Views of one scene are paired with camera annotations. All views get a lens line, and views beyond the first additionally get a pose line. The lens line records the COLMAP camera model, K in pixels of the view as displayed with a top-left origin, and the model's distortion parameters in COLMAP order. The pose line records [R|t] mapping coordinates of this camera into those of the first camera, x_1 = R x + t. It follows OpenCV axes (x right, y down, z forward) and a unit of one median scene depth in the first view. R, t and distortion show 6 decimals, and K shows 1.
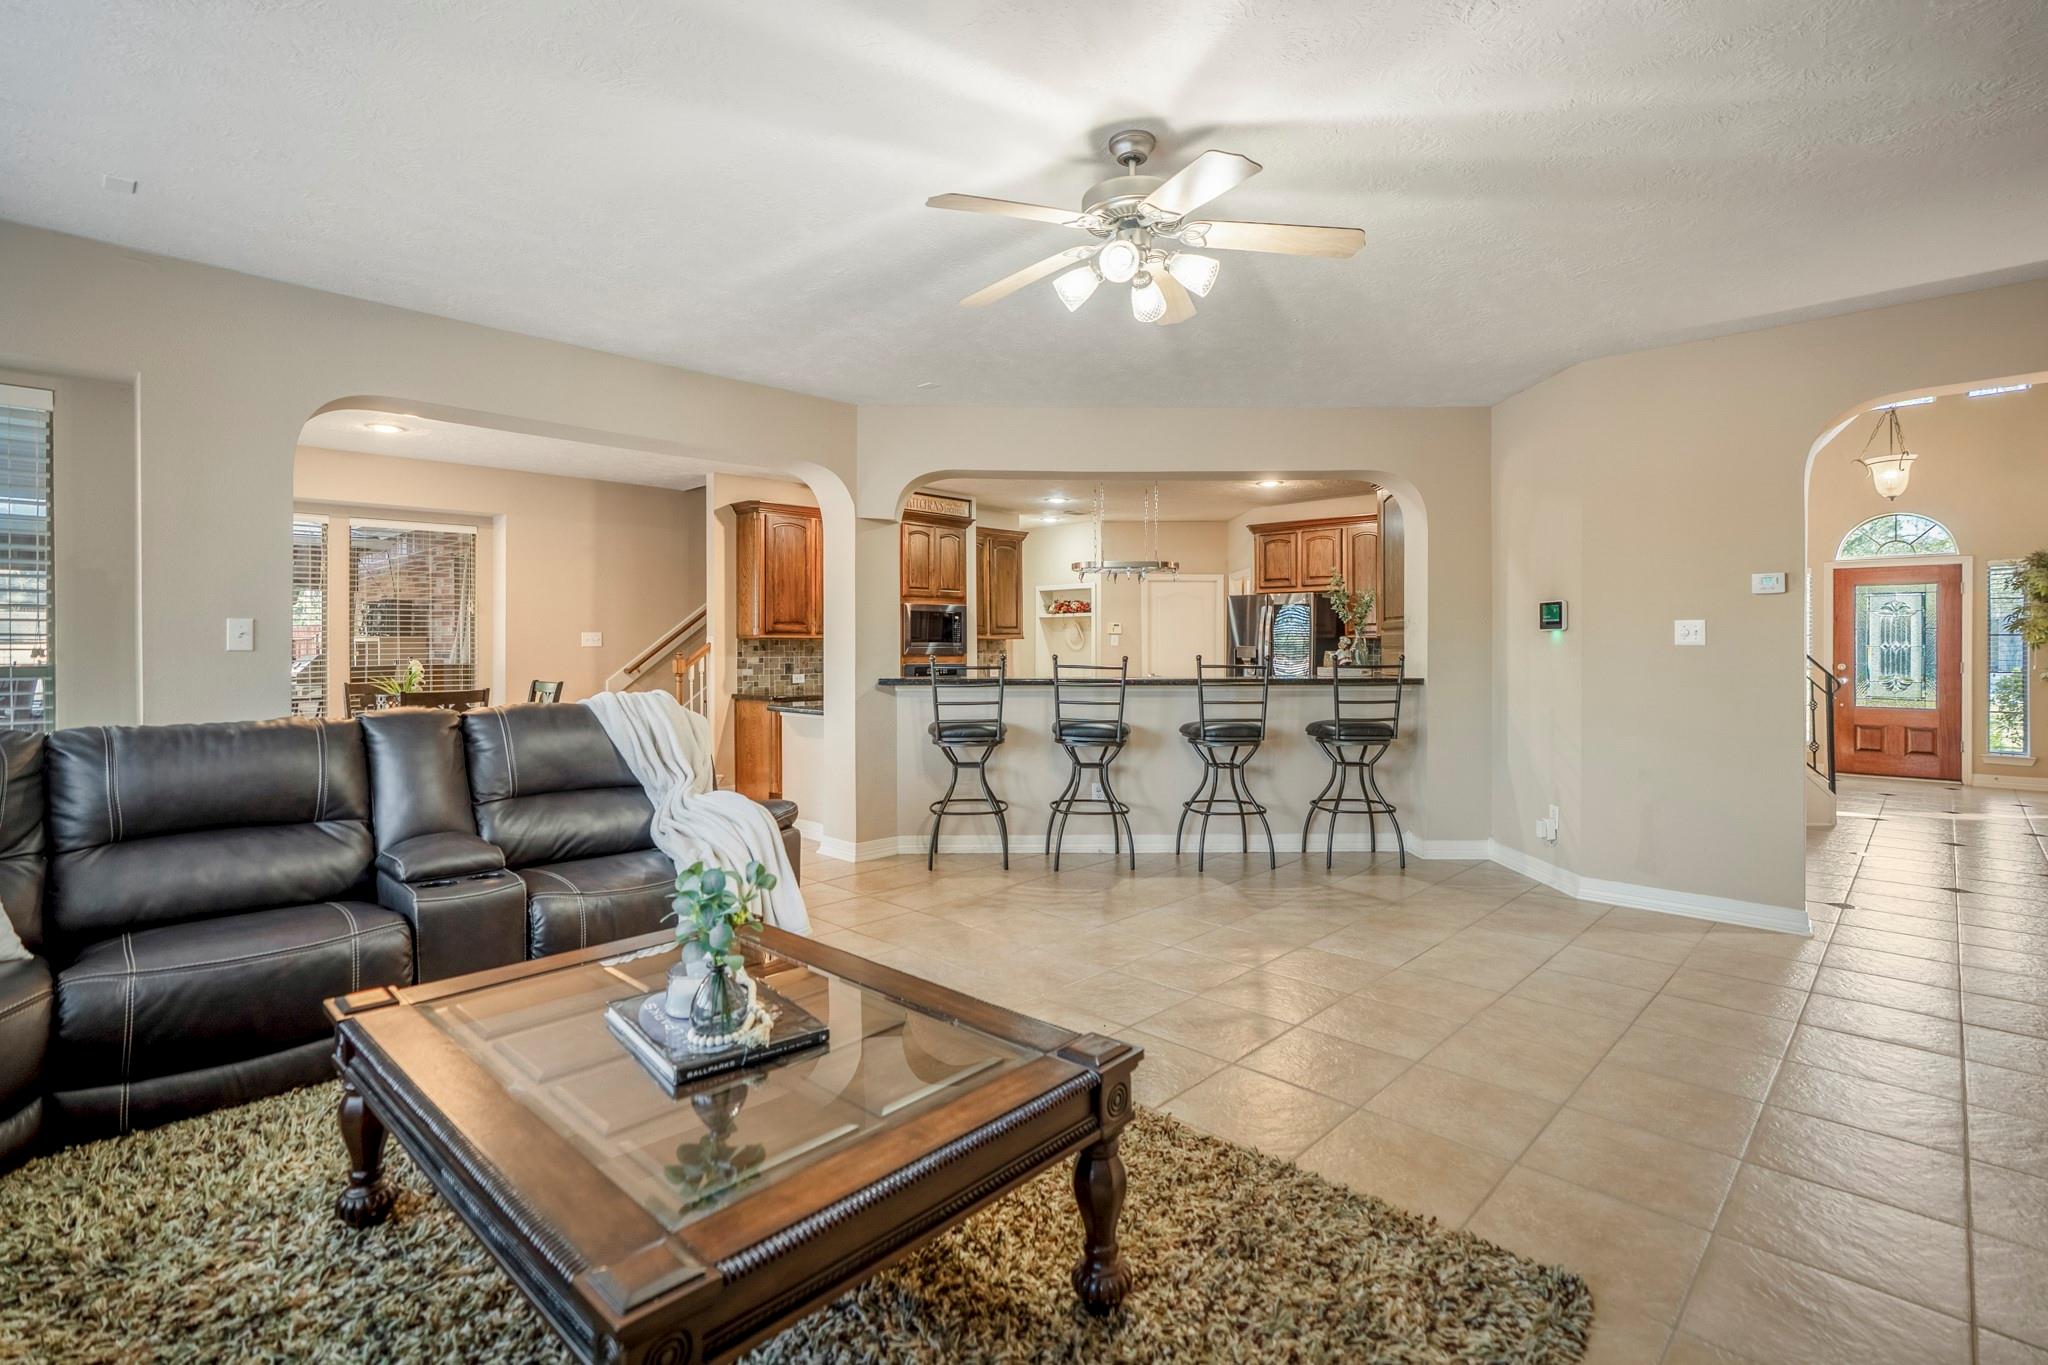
lens RADIAL K [[961.1, 0, 1022.7], [0, 961.1, 655.0], [0, 0, 1]] dist [-0.000514, -0.000079]
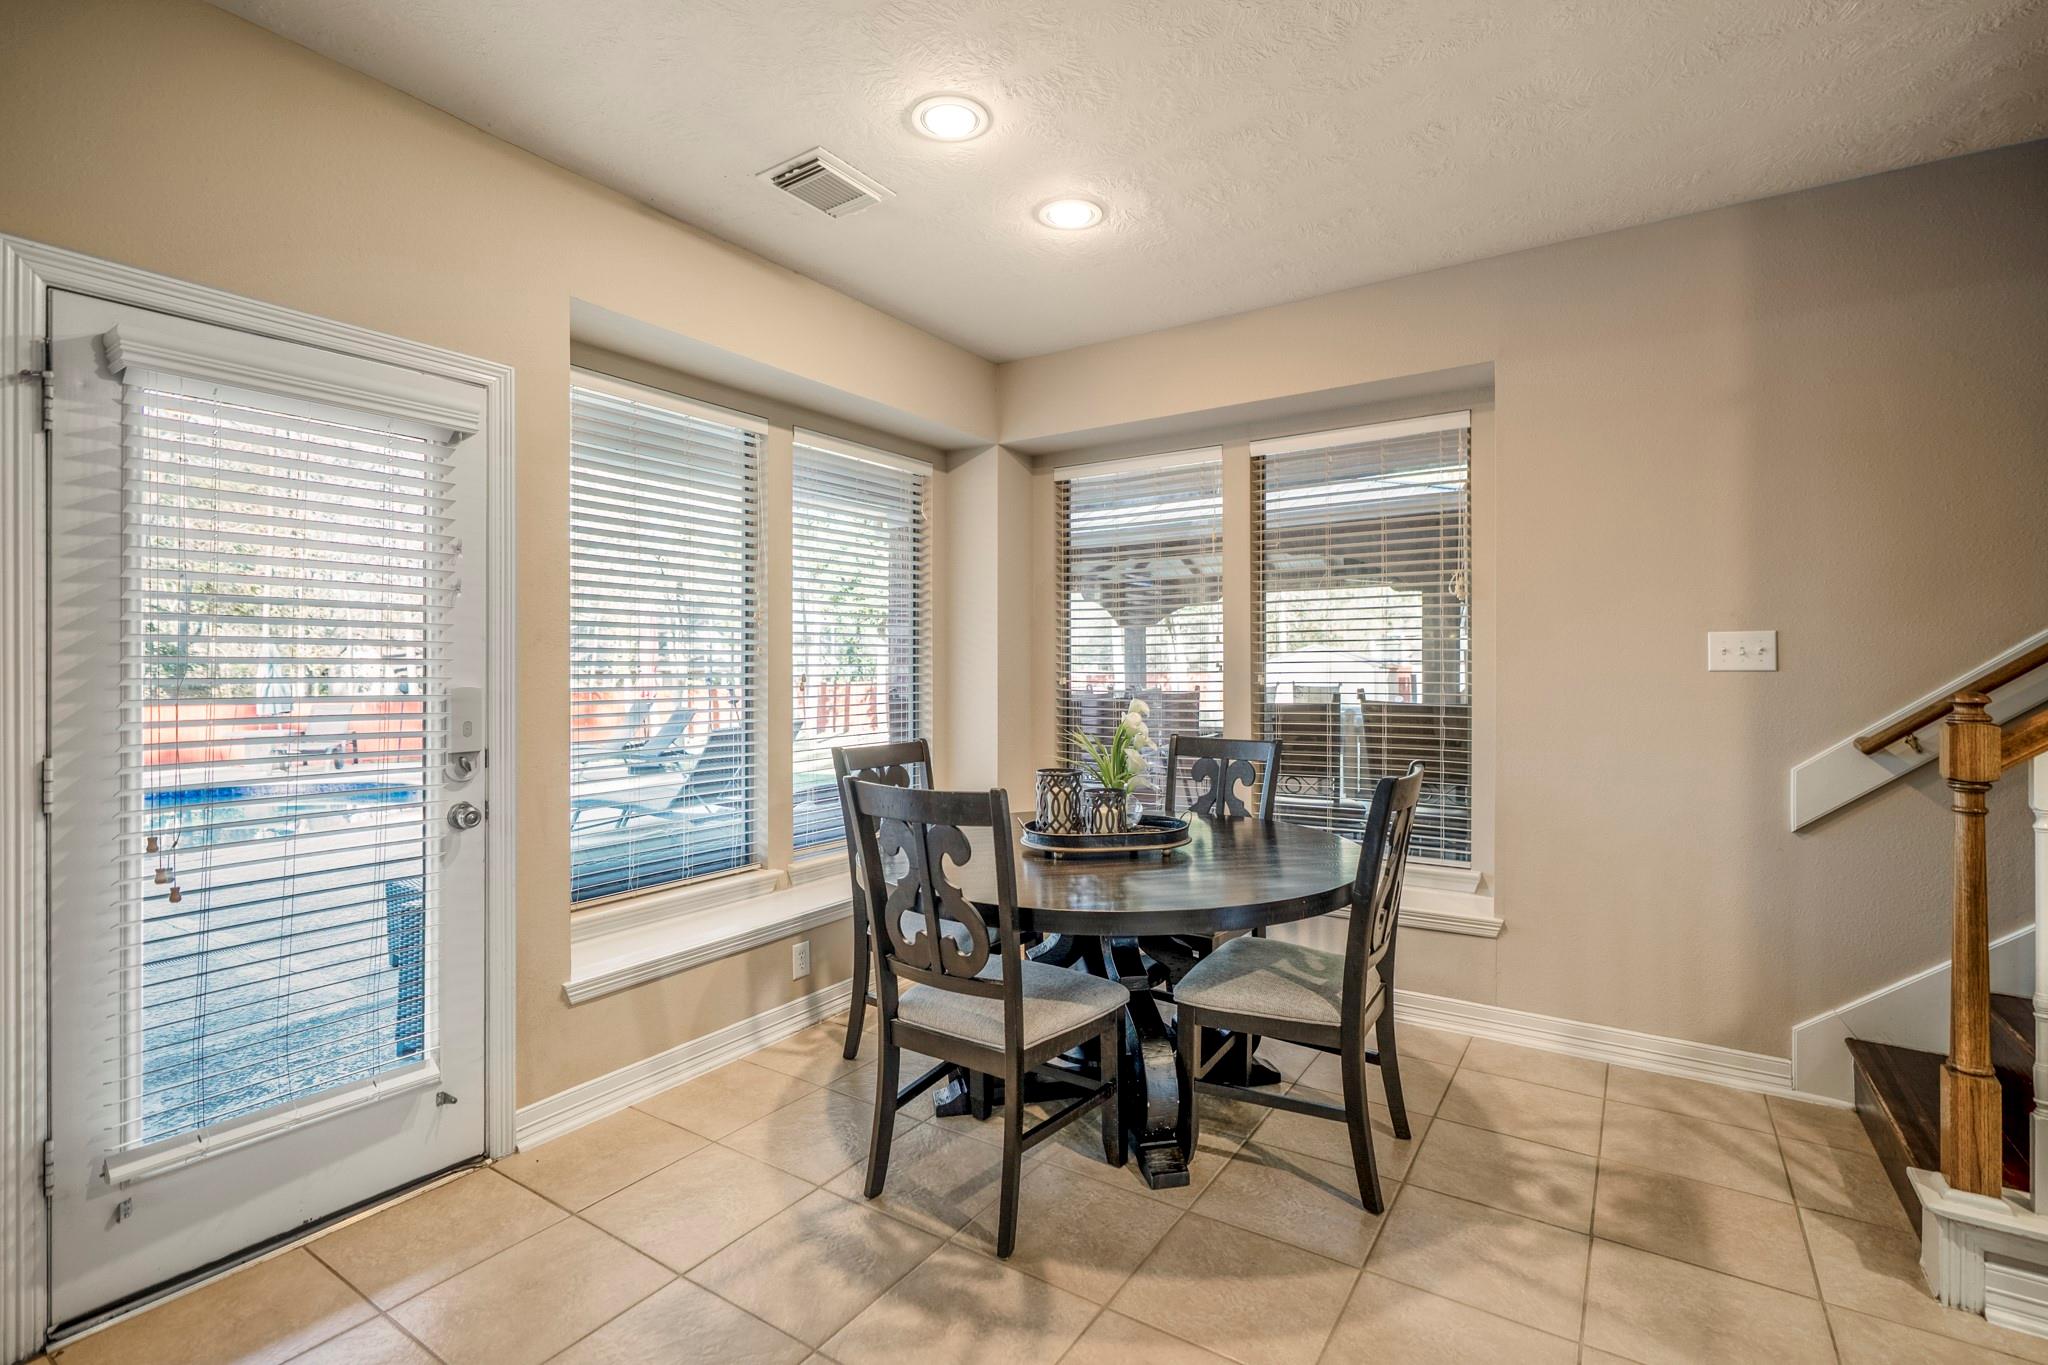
lens RADIAL K [[961.1, 0, 1022.7], [0, 961.1, 655.0], [0, 0, 1]] dist [-0.000514, -0.000079]
pose [[0.161995, -0.003993, -0.986784, -0.220210], [-0.002814, 0.999986, -0.004508, -0.019327], [0.986788, 0.003507, 0.161981, 1.084286]]
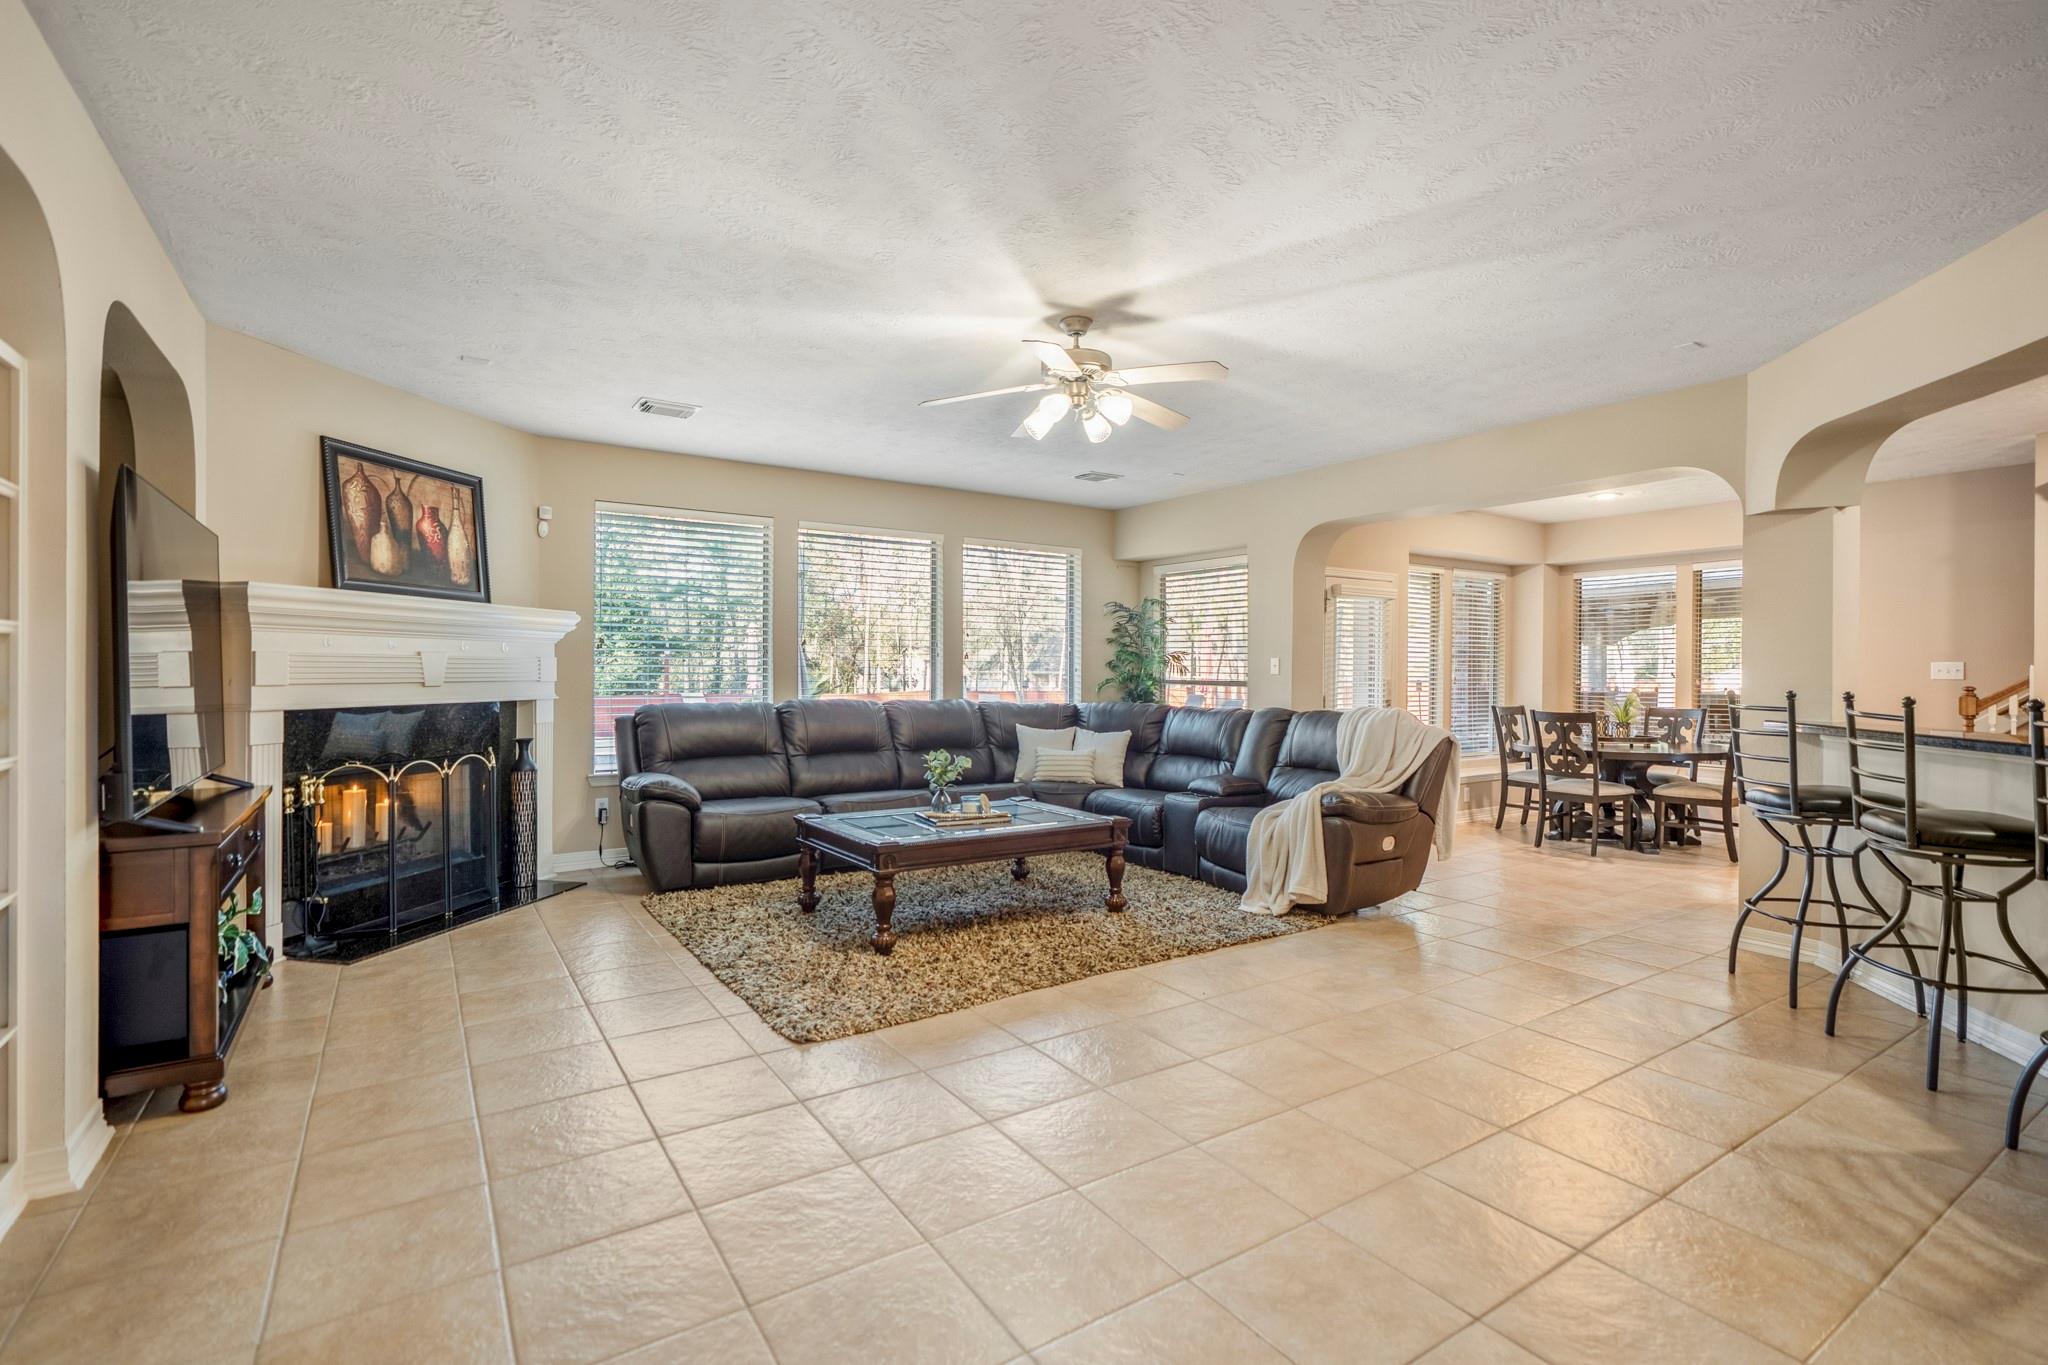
lens RADIAL K [[936.4, 0, 1024.0], [0, 936.4, 682.5], [0, 0, 1]] dist [-0.001714, -0.000253]
pose [[-0.220779, 0.009543, -0.975277, 0.797949], [-0.017666, 0.999749, 0.013782, -0.004382], [0.975164, 0.020272, -0.220555, 0.657034]]
